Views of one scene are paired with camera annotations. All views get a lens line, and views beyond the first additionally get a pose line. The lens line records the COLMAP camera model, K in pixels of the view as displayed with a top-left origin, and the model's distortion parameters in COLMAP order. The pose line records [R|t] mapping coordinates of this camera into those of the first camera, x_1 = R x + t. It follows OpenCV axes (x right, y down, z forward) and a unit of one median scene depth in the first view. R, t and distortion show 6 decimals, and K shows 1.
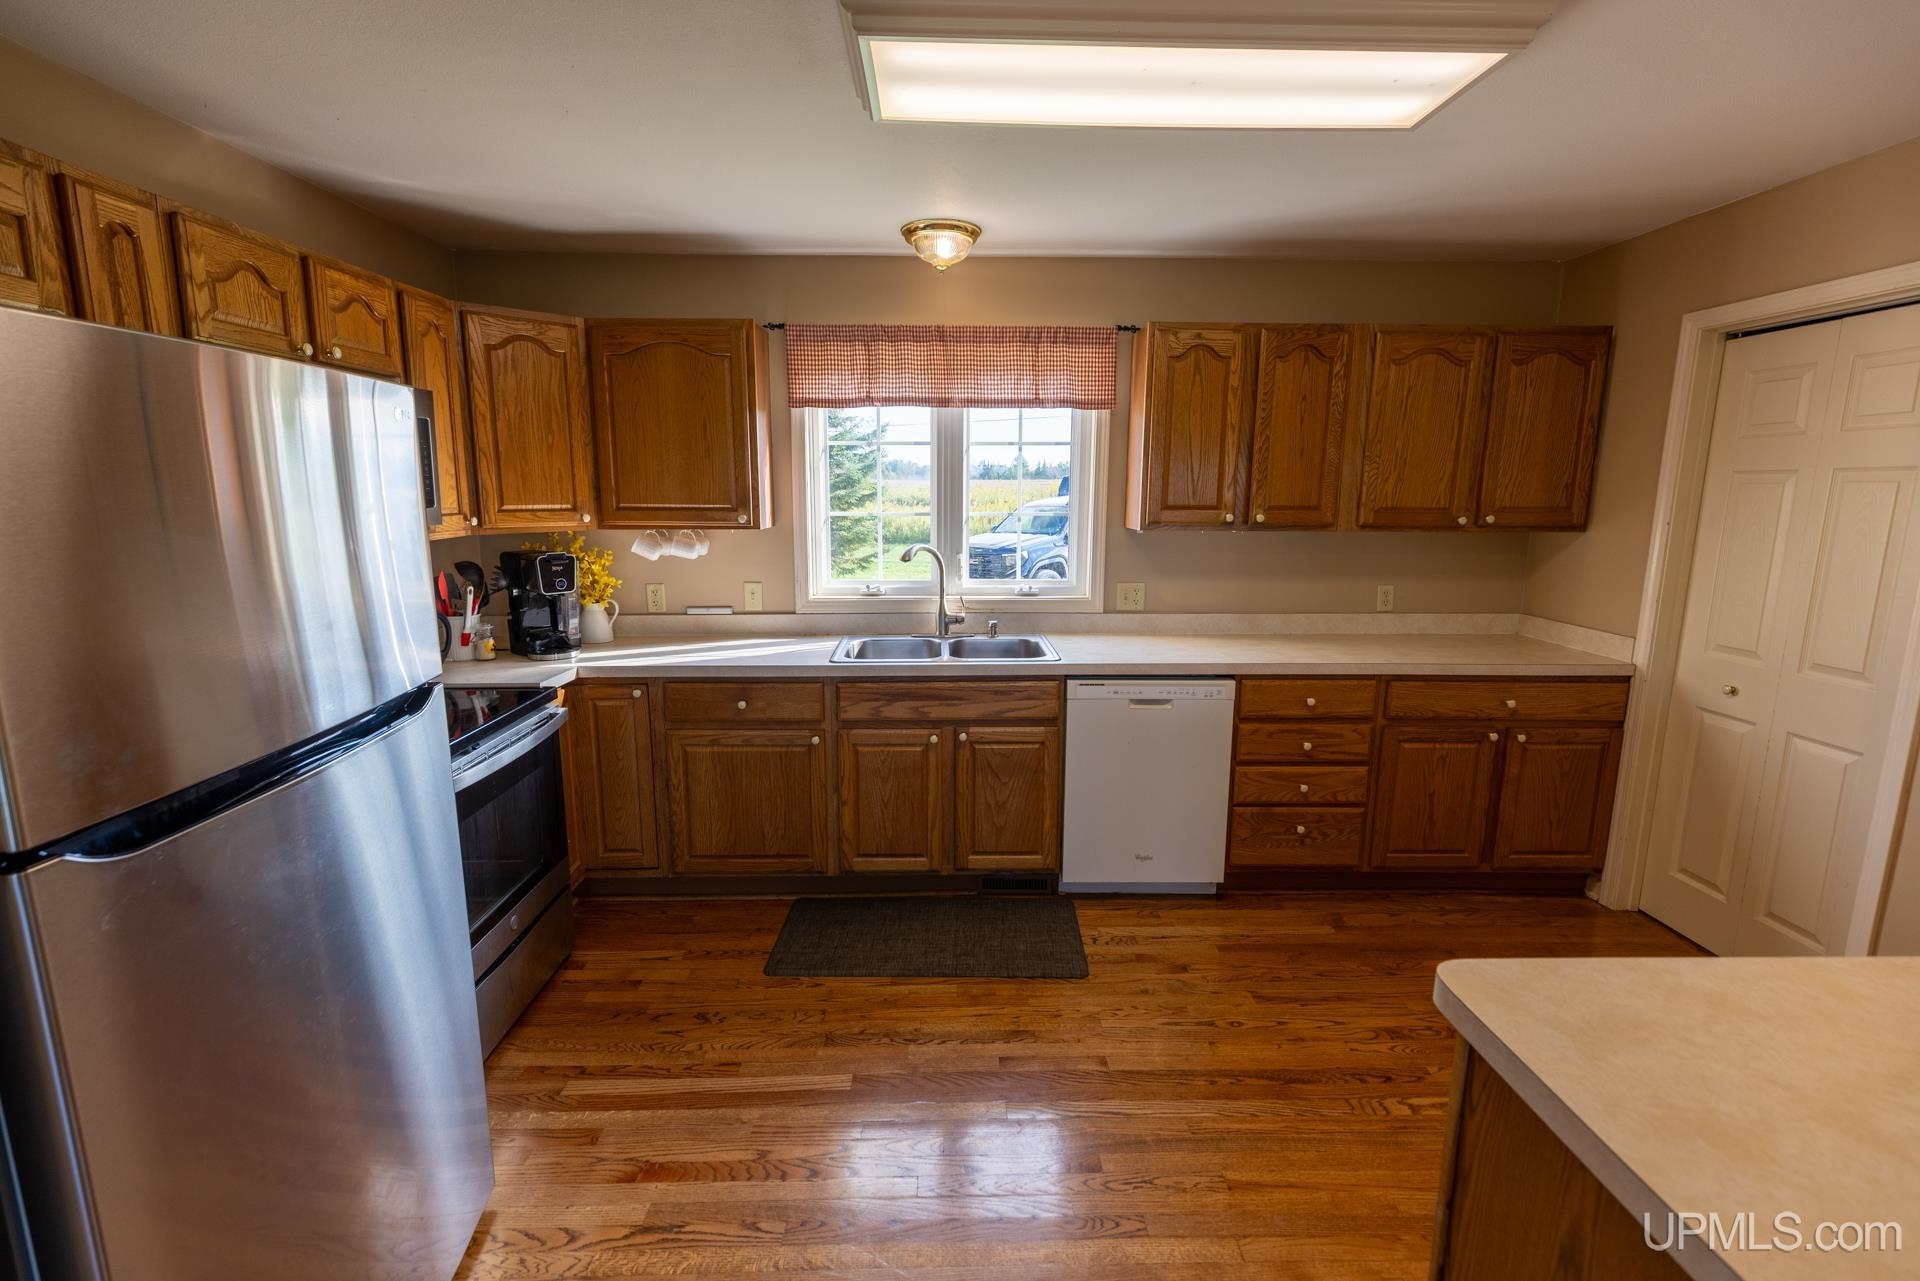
lens RADIAL K [[855.6, 0, 961.9], [0, 855.6, 630.9], [0, 0, 1]] dist [0.006921, -0.000599]
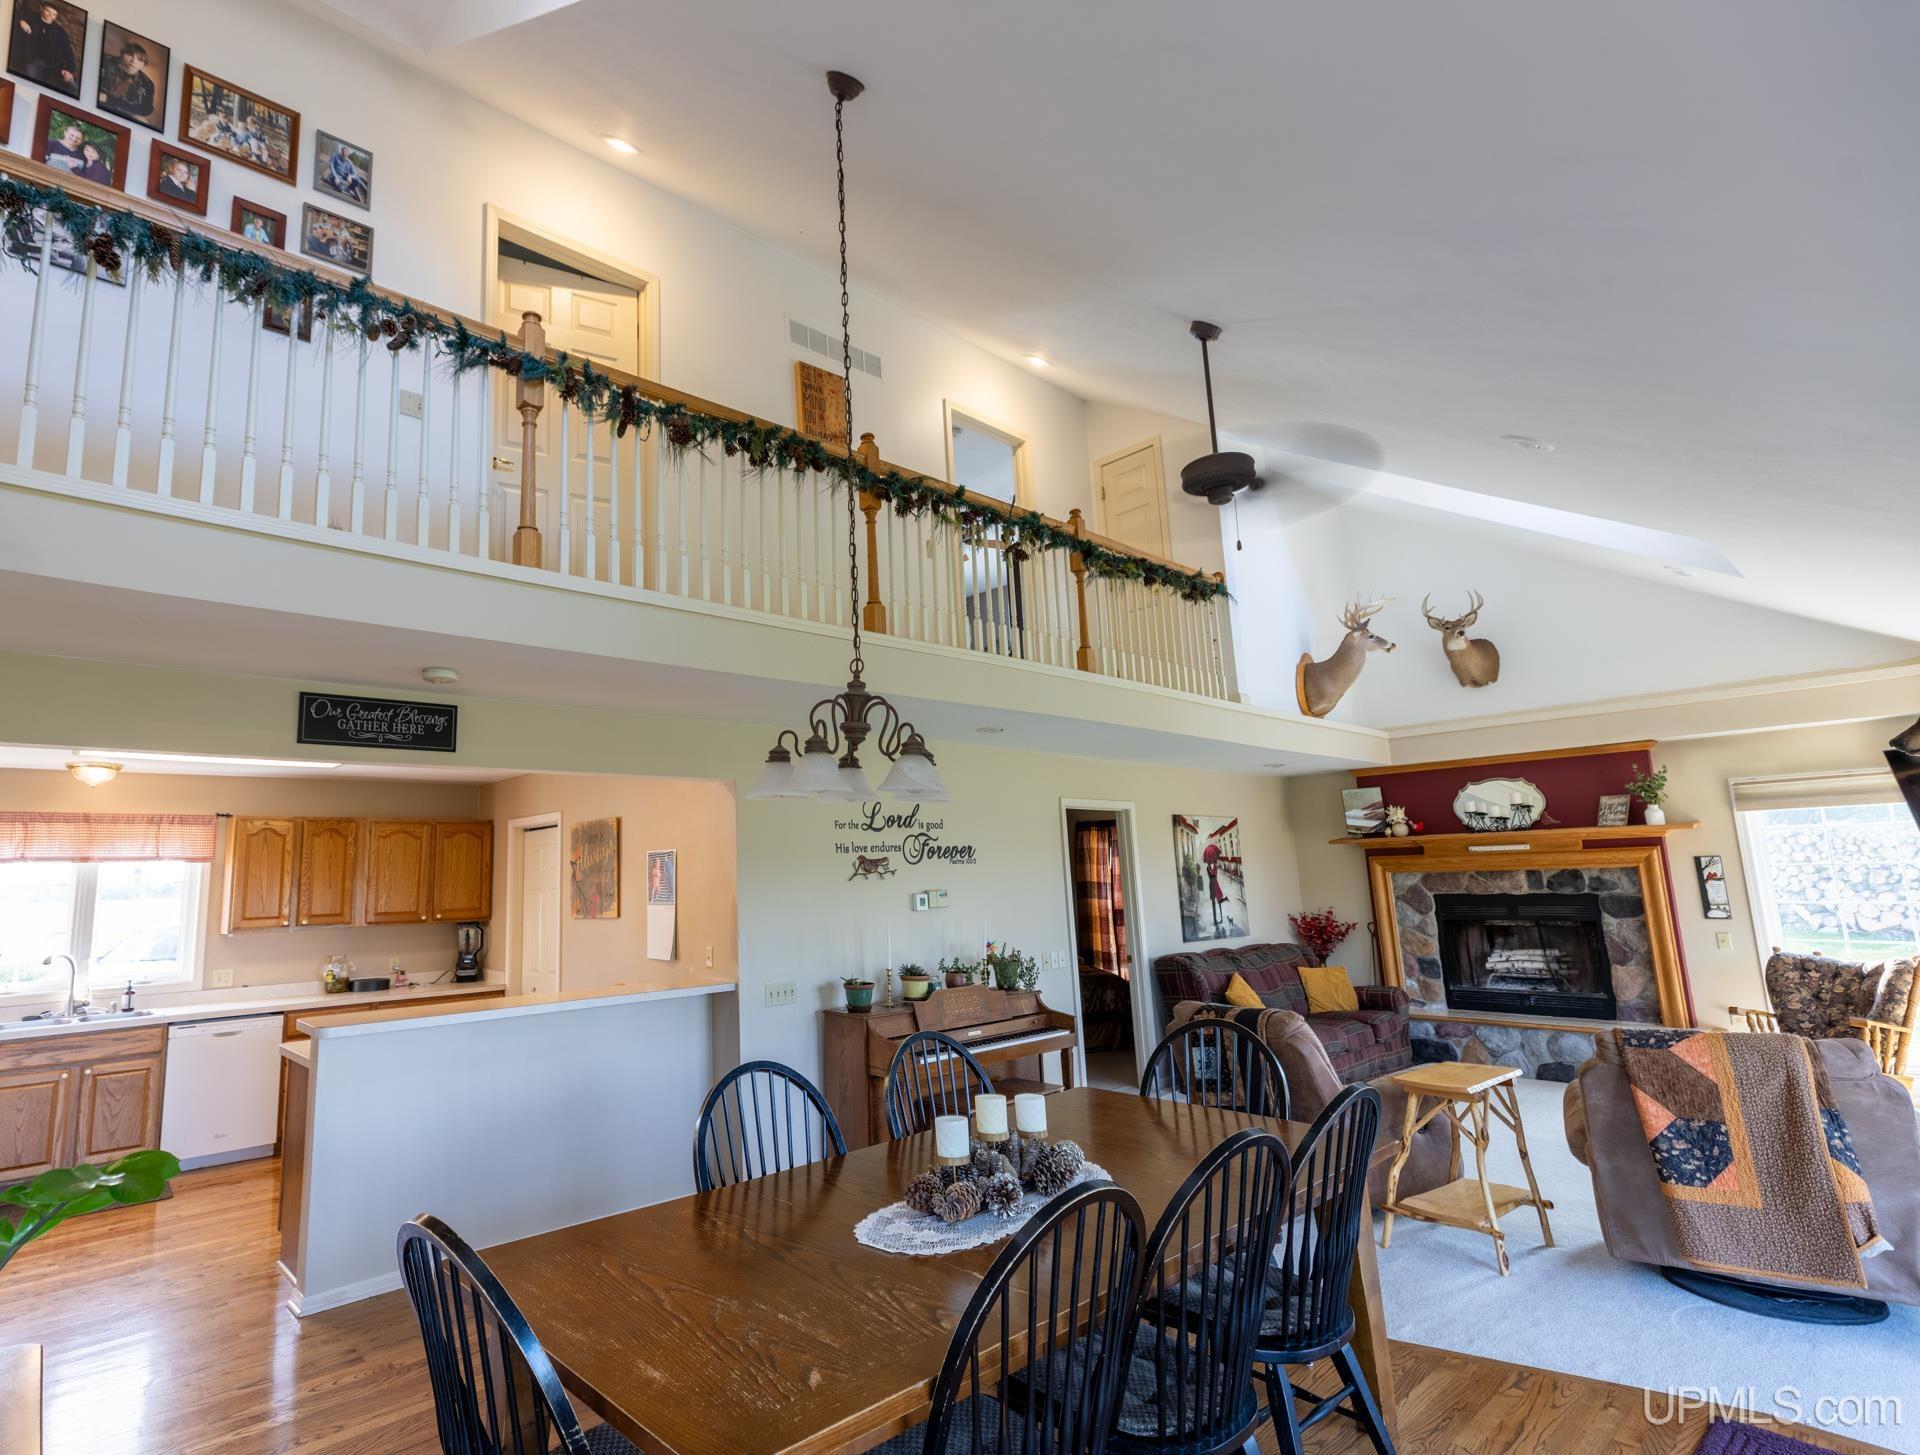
lens RADIAL K [[972.9, 0, 827.7], [0, 972.9, 725.8], [0, 0, 1]] dist [0.006509, -0.000035]
pose [[0.779580, 0.070578, 0.622313, -0.097017], [0.142846, 0.947404, -0.286392, 0.219444], [-0.609795, 0.312161, 0.728496, -1.282240]]
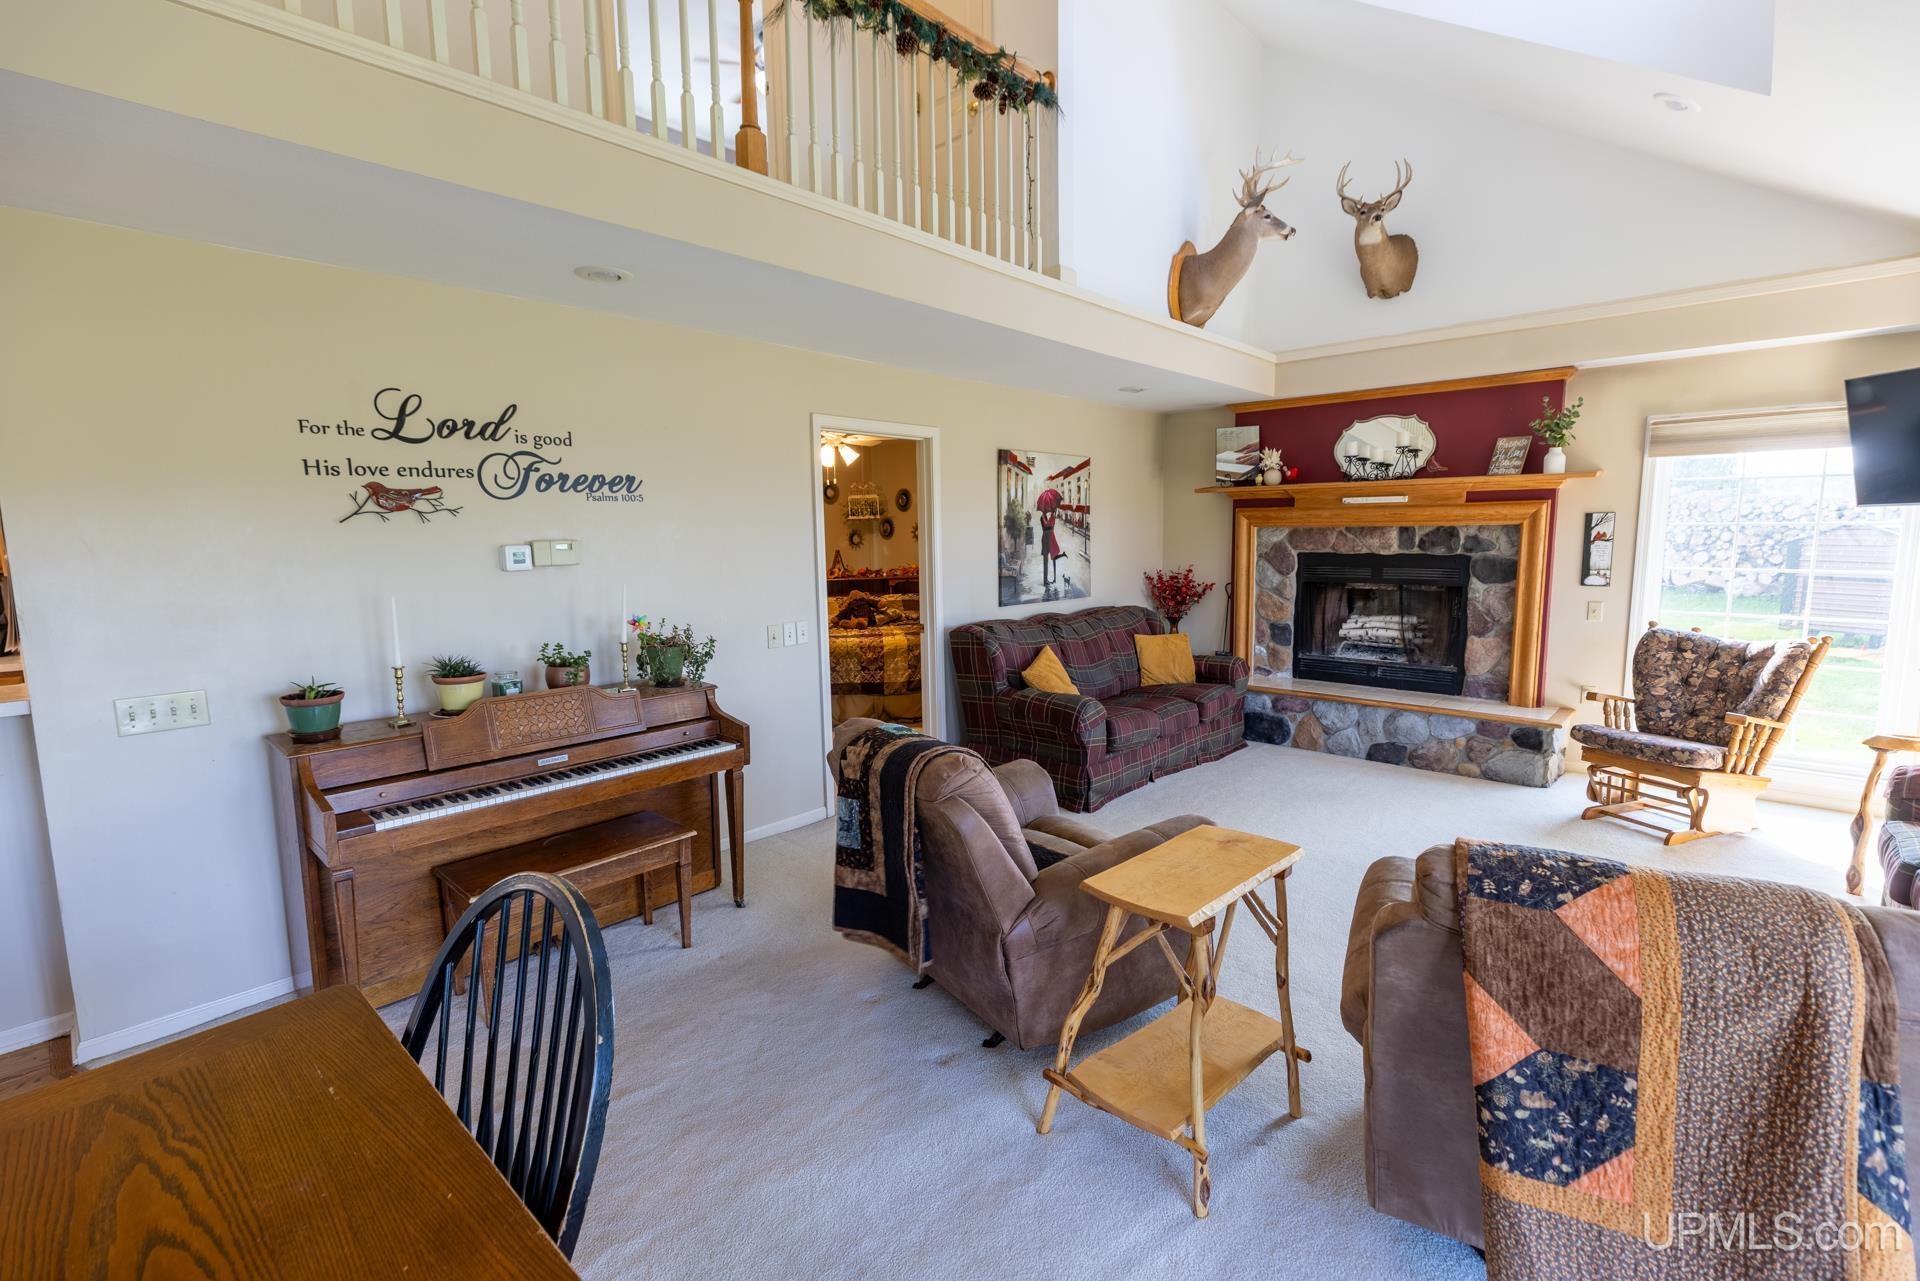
lens RADIAL K [[855.6, 0, 956.1], [0, 855.6, 633.9], [0, 0, 1]] dist [0.006921, -0.000599]
pose [[0.695701, -0.102954, 0.710915, 0.722729], [0.141325, 0.989950, 0.005062, 0.198439], [-0.704292, 0.096948, 0.703259, -1.079504]]
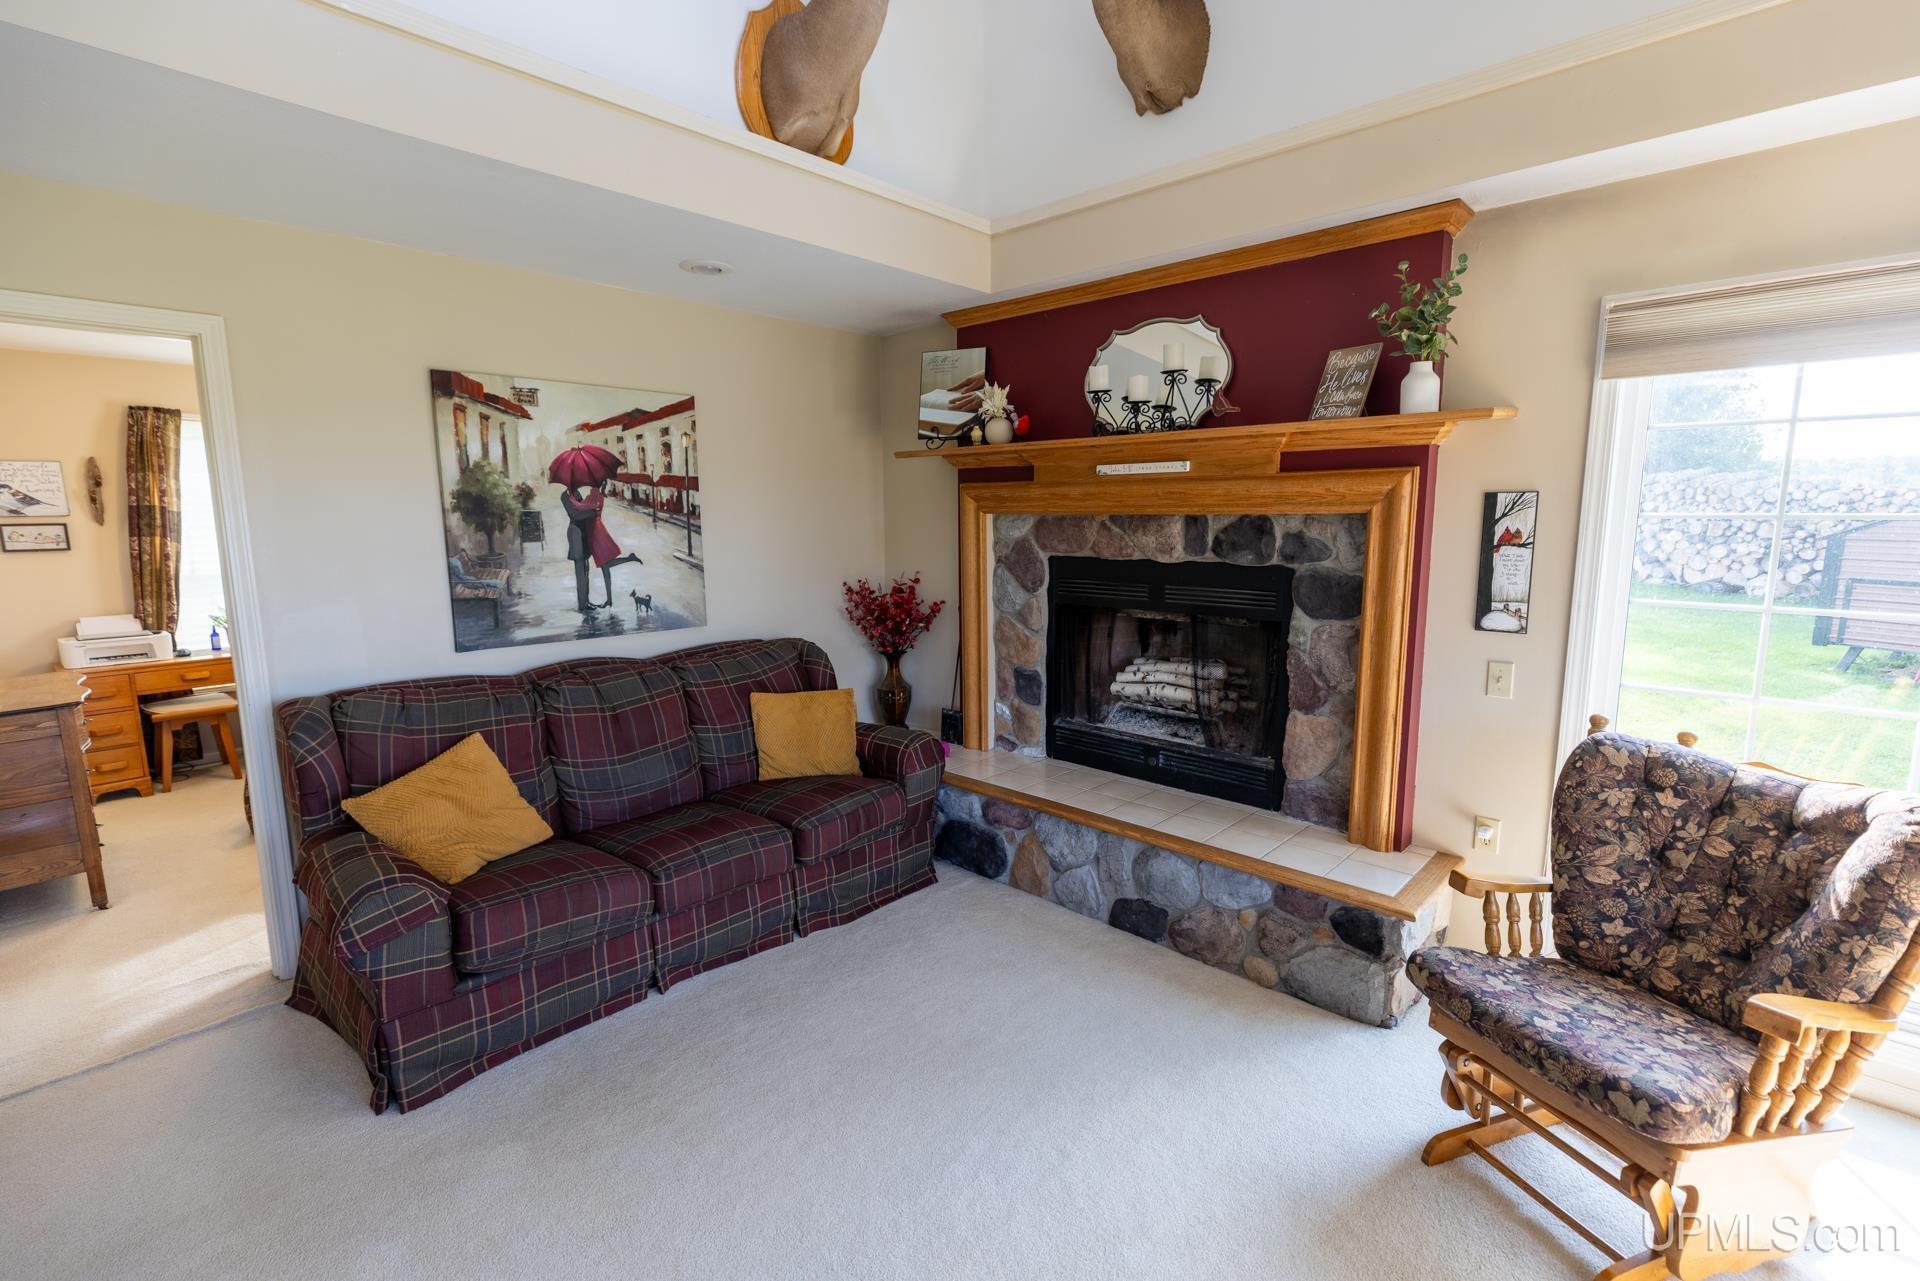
lens RADIAL K [[855.6, 0, 960.9], [0, 855.6, 634.6], [0, 0, 1]] dist [0.006921, -0.000599]
pose [[0.702979, -0.112086, 0.702323, 1.635926], [0.133602, 0.990735, 0.024388, 0.198121], [-0.698549, 0.076687, 0.711441, -1.034673]]
